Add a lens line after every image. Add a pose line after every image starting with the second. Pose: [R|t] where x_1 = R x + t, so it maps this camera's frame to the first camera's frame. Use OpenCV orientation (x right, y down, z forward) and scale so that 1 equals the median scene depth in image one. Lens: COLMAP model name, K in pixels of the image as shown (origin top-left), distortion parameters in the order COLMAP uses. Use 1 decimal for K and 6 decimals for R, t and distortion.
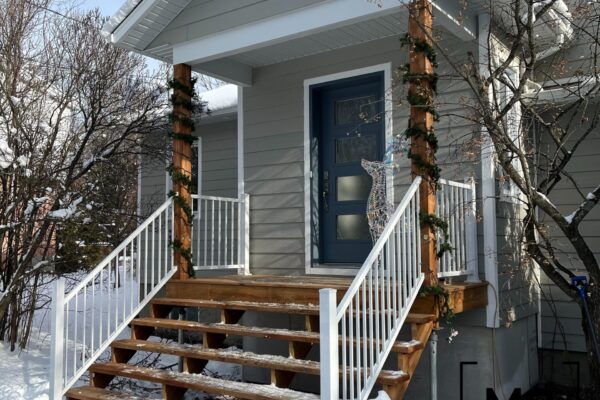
lens RADIAL K [[604.2, 0, 298.6], [0, 604.2, 183.2], [0, 0, 1]] dist [0.010810, -0.007468]
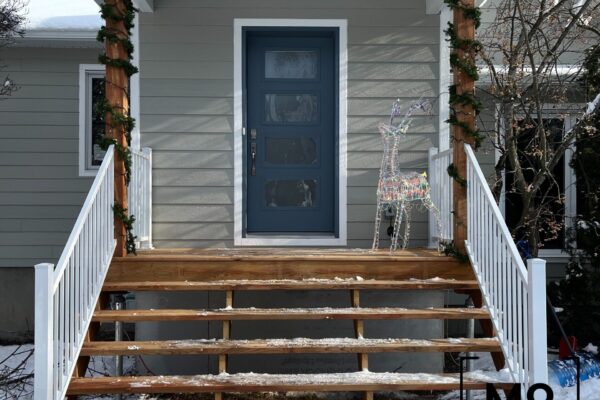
lens RADIAL K [[609.5, 0, 300.0], [0, 609.5, 200.0], [0, 0, 1]] dist [0.003804, 0.023428]
pose [[0.793328, 0.019861, 0.608471, -0.446074], [-0.068350, 0.996054, 0.056604, 0.028696], [-0.604946, -0.086495, 0.791555, 0.252911]]
